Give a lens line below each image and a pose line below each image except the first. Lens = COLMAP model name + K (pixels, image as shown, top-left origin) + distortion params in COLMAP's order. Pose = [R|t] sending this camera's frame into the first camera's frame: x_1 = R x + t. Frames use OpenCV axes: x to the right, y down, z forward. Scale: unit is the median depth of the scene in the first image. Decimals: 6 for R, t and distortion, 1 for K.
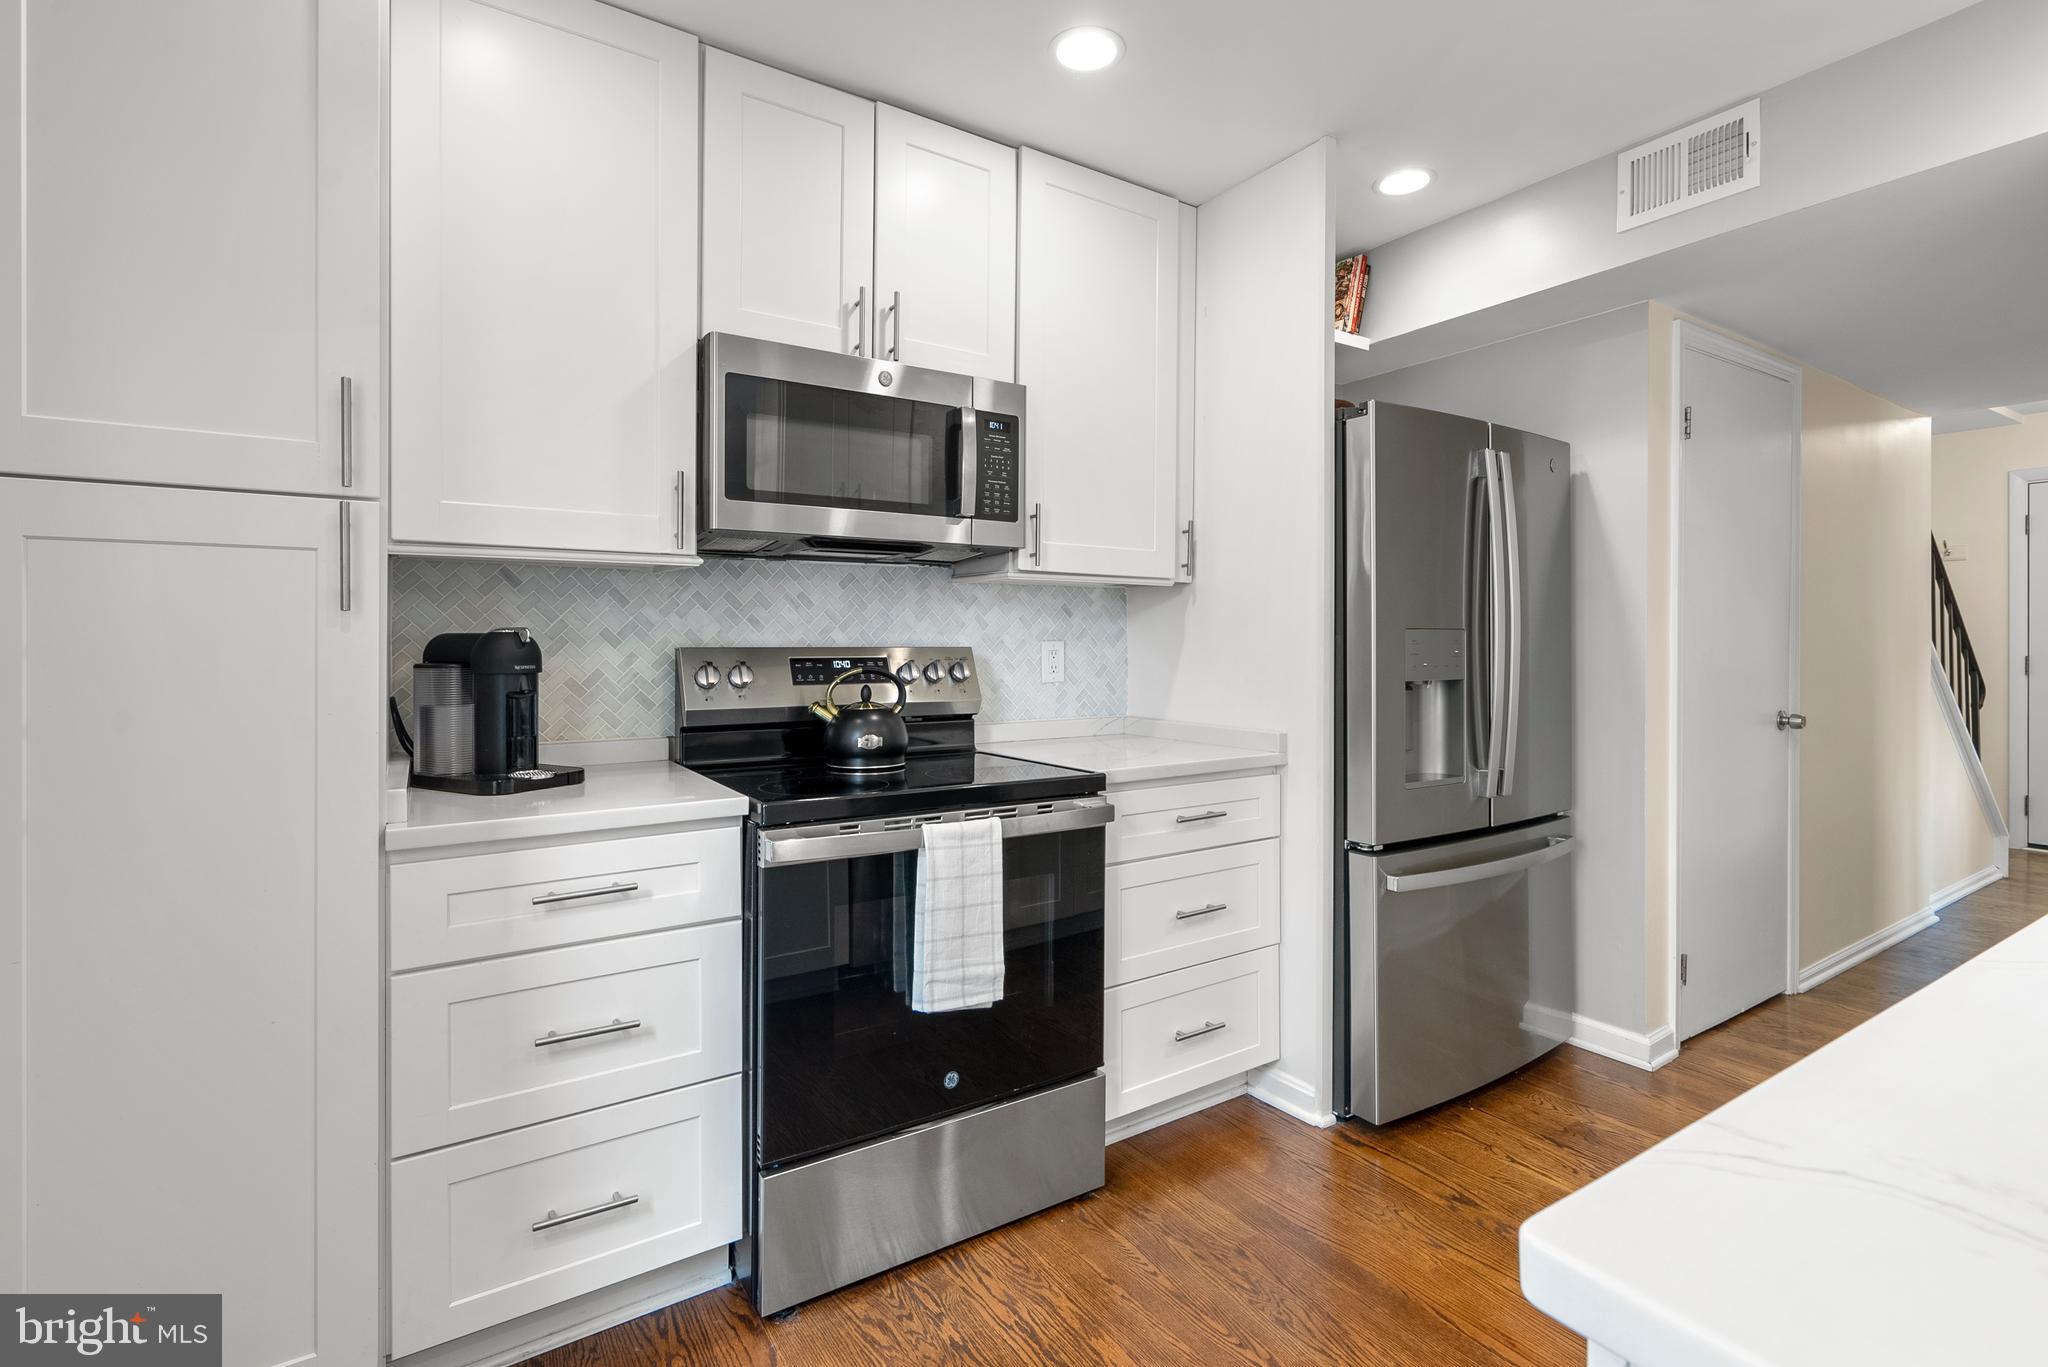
lens RADIAL K [[940.5, 0, 1024.0], [0, 940.5, 646.3], [0, 0, 1]] dist [-0.003598, 0.002204]
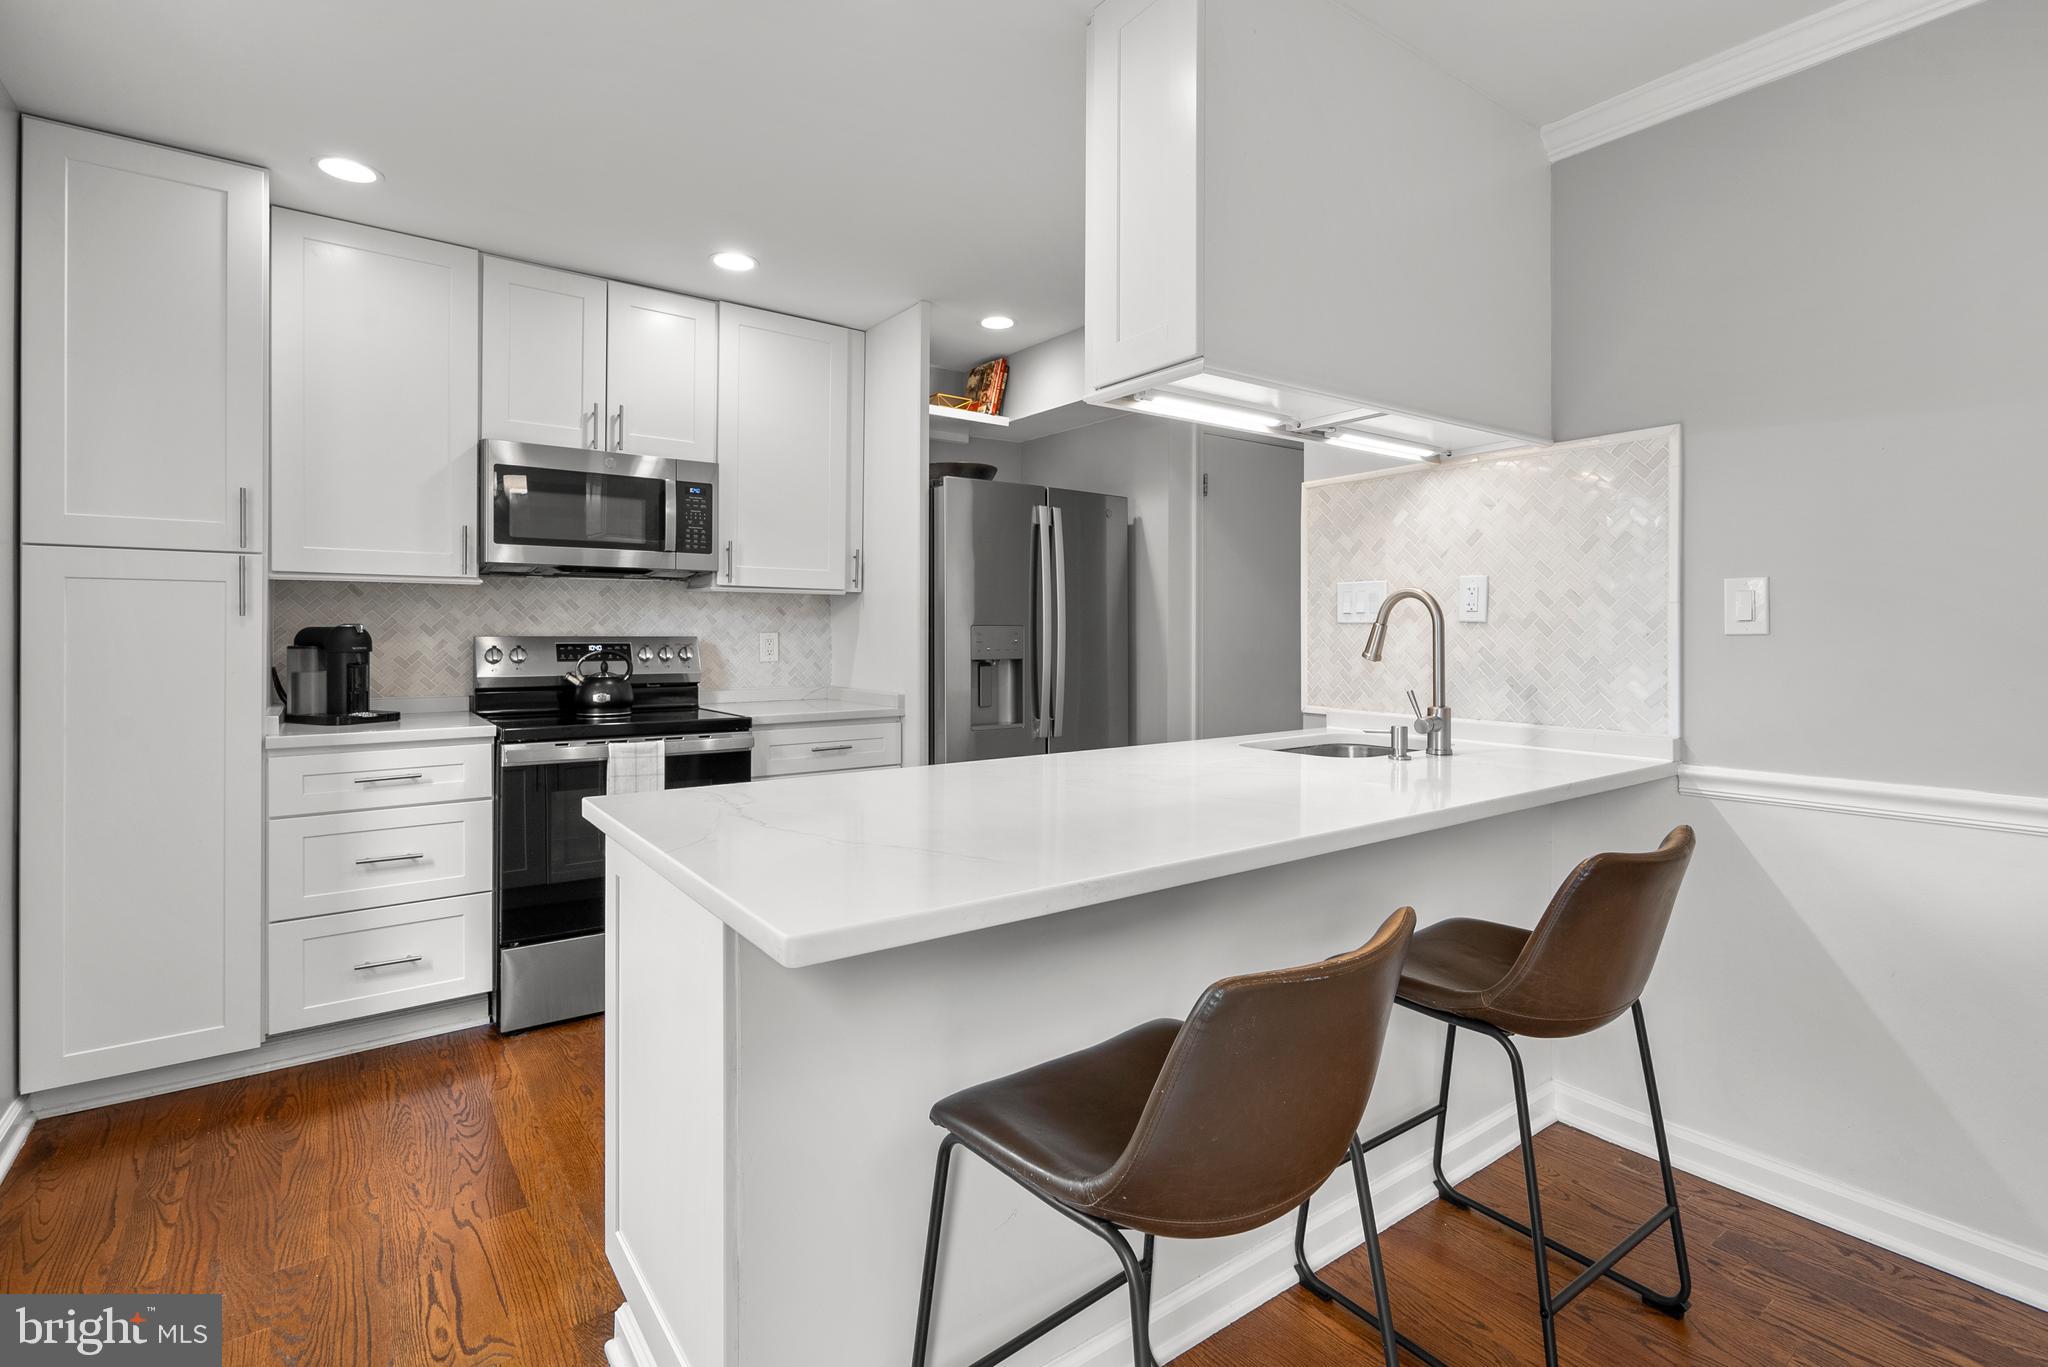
lens RADIAL K [[940.5, 0, 1025.2], [0, 940.5, 636.8], [0, 0, 1]] dist [-0.003598, 0.002204]
pose [[0.997603, 0.002107, 0.069170, 0.417602], [-0.002106, 0.999998, -0.000081, 0.000353], [-0.069170, -0.000065, 0.997605, -0.577705]]
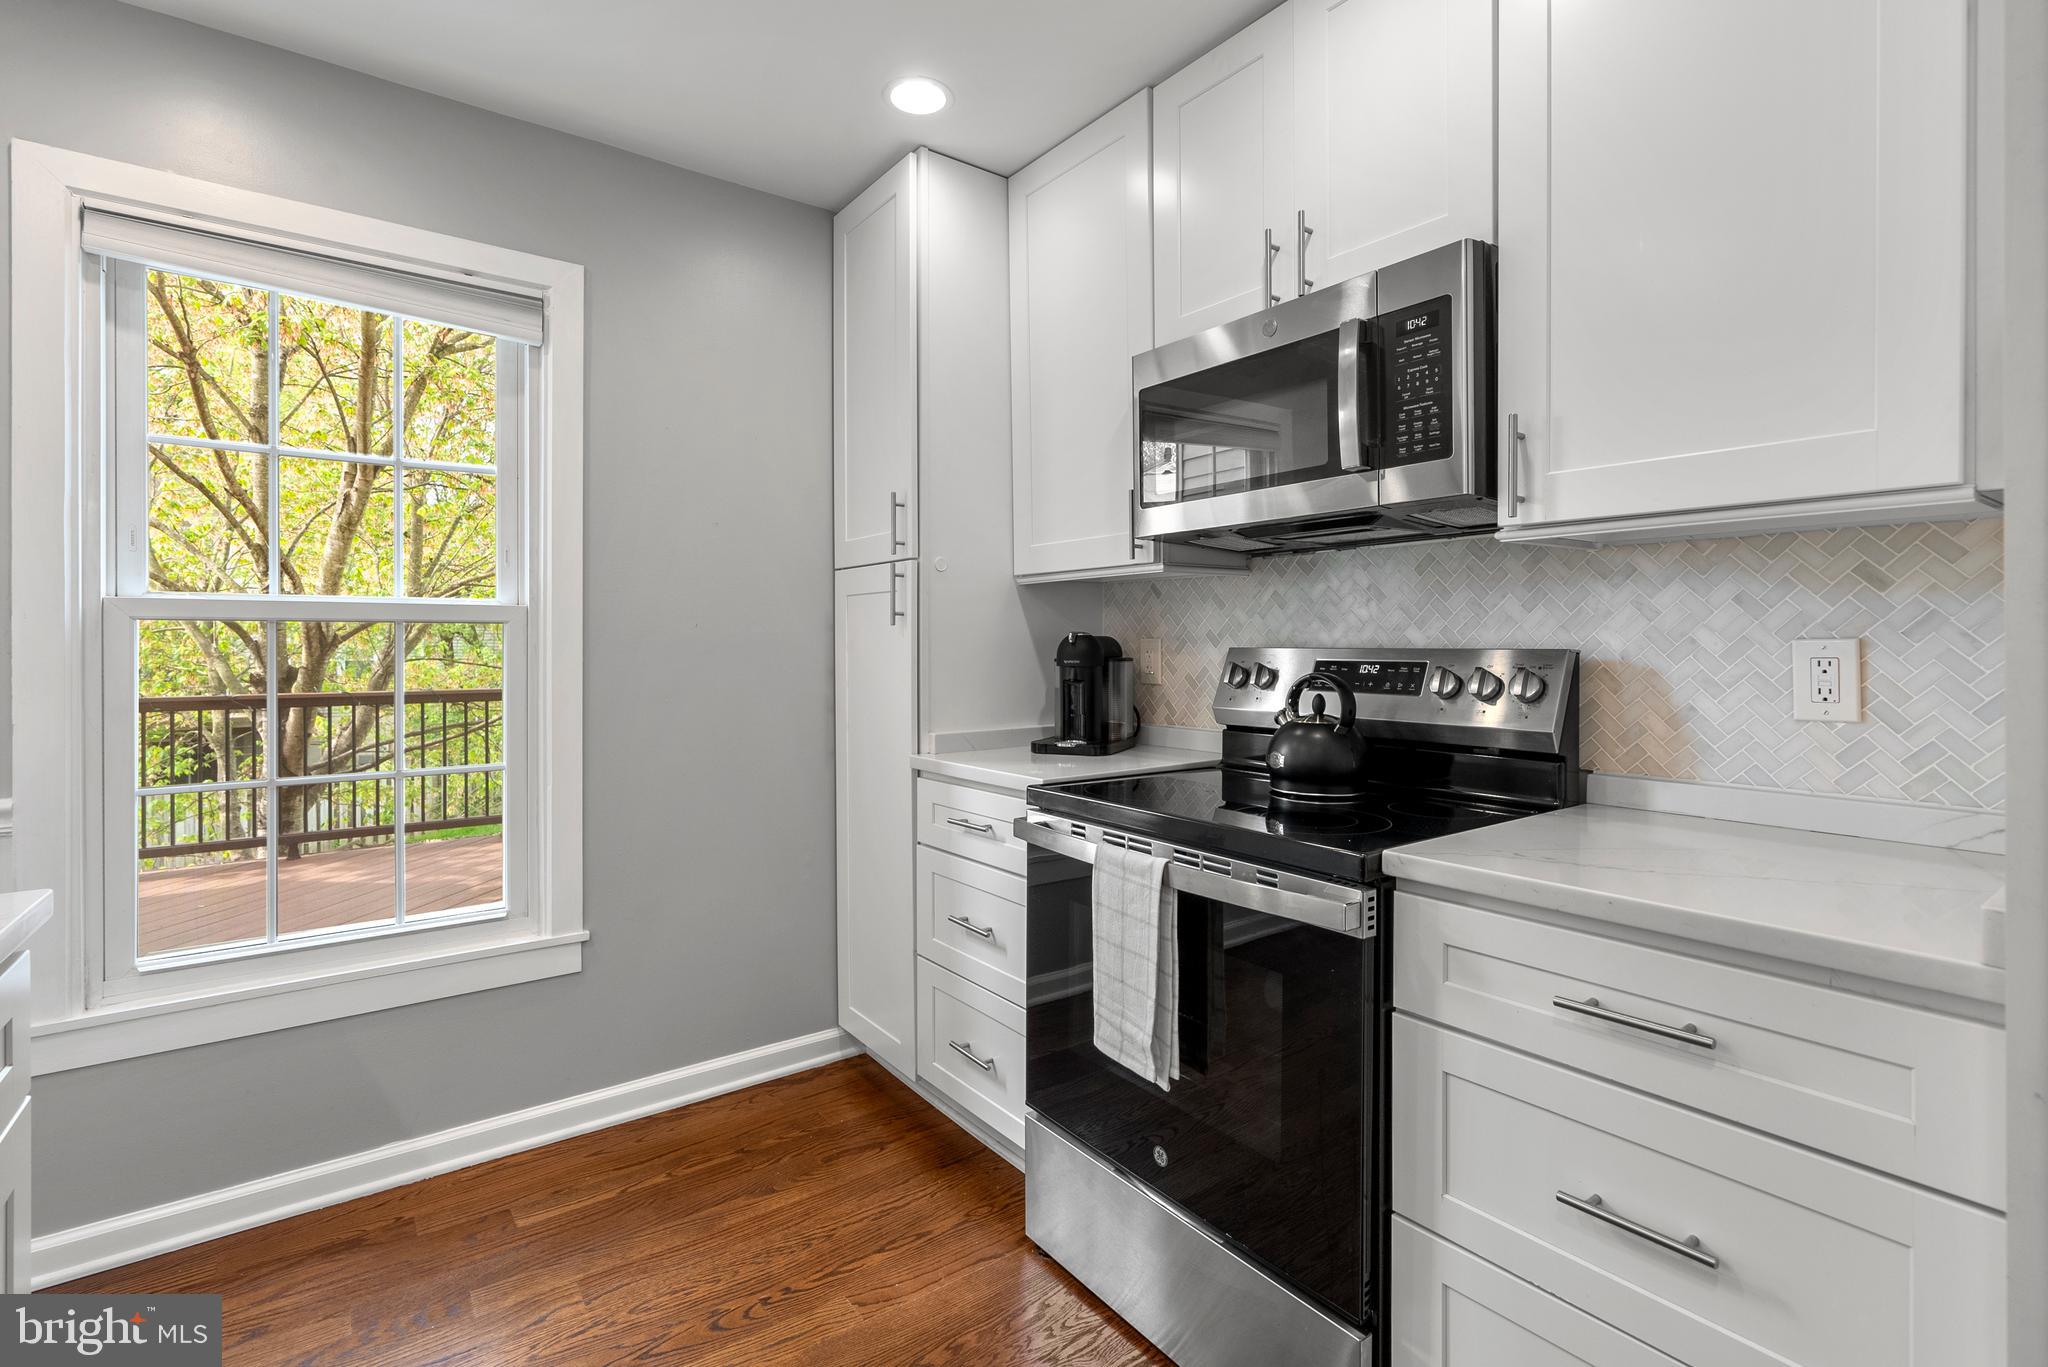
lens RADIAL K [[940.5, 0, 1023.7], [0, 940.5, 645.7], [0, 0, 1]] dist [-0.003598, 0.002204]
pose [[0.069619, 0.002863, -0.997570, 0.660321], [-0.002246, 0.999994, 0.002714, -0.003271], [0.997571, 0.002052, 0.069625, 0.705655]]
